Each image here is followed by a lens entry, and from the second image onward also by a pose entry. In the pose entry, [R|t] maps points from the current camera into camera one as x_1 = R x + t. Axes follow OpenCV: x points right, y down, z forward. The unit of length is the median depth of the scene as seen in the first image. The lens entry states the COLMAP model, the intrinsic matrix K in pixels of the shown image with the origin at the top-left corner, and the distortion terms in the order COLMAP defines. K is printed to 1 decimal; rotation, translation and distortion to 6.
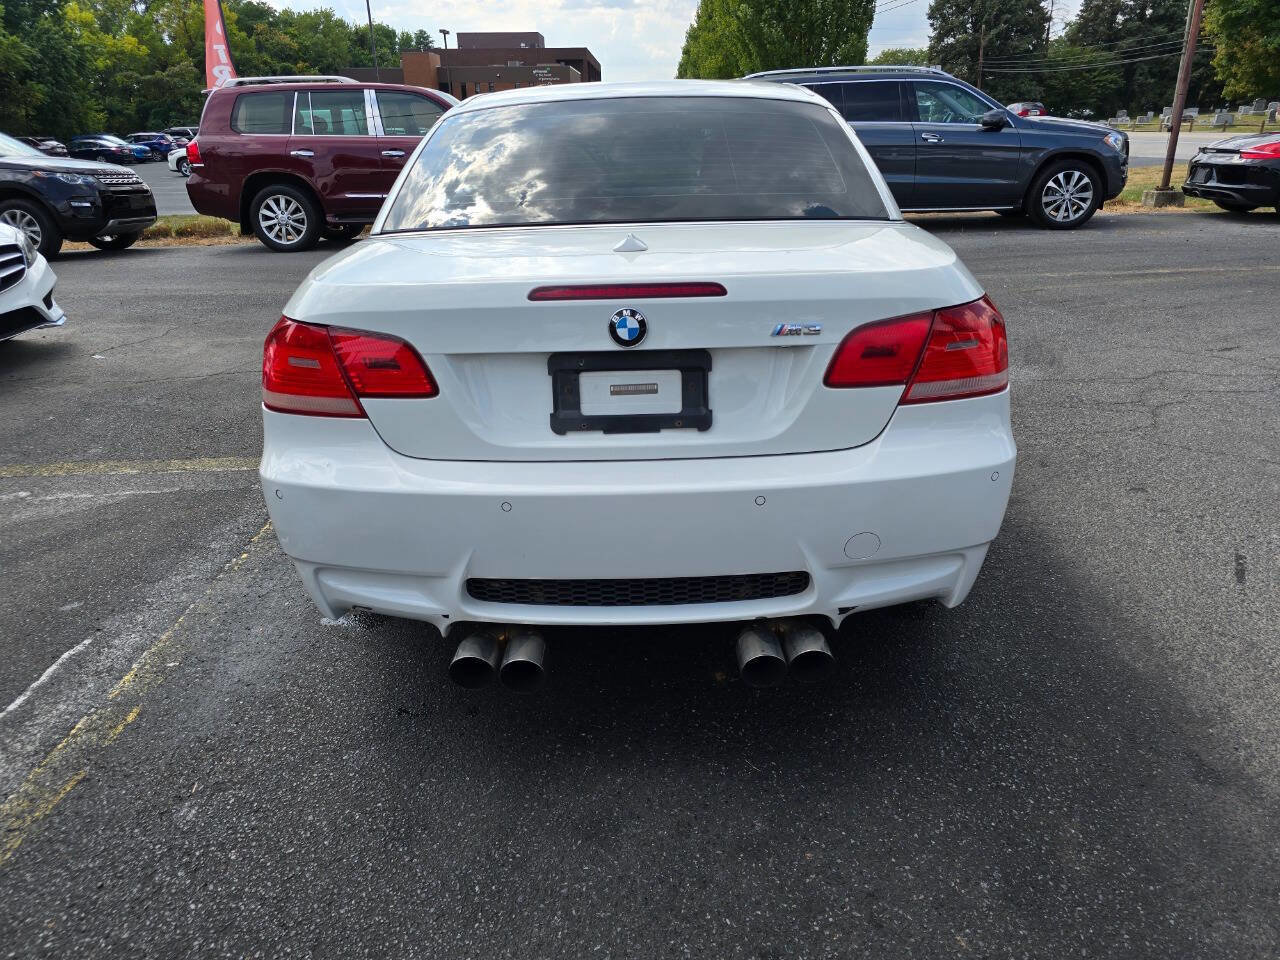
lens RADIAL K [[866.6, 0, 646.1], [0, 866.6, 511.2], [0, 0, 1]] dist [0.043199, -0.032046]
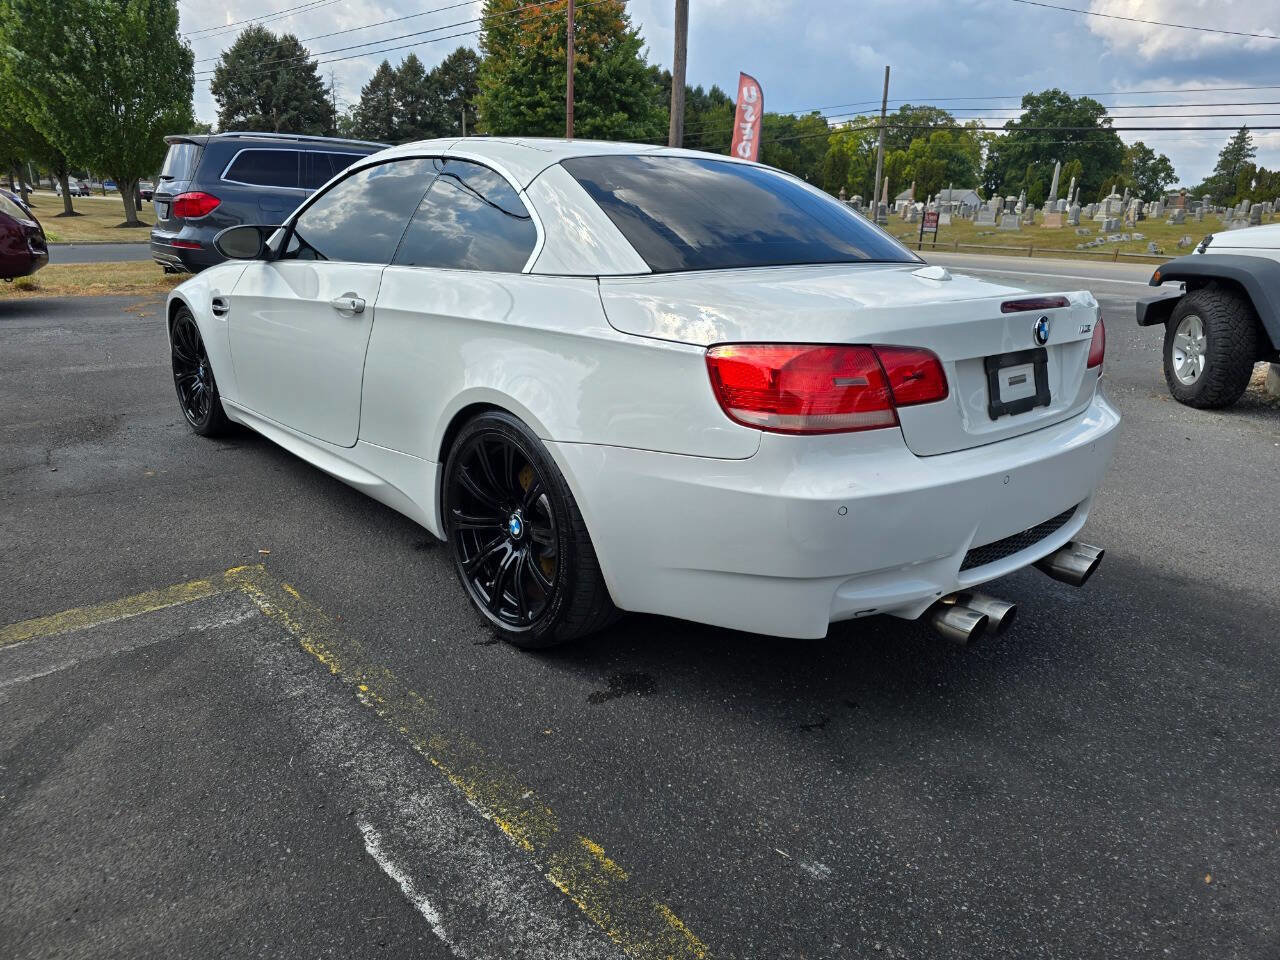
lens RADIAL K [[887.6, 0, 661.5], [0, 887.6, 505.7], [0, 0, 1]] dist [0.048680, -0.044385]
pose [[0.719005, -0.164787, 0.675186, -1.213215], [0.227748, 0.973708, -0.004884, -0.064674], [-0.656629, 0.157284, 0.737631, 0.349167]]
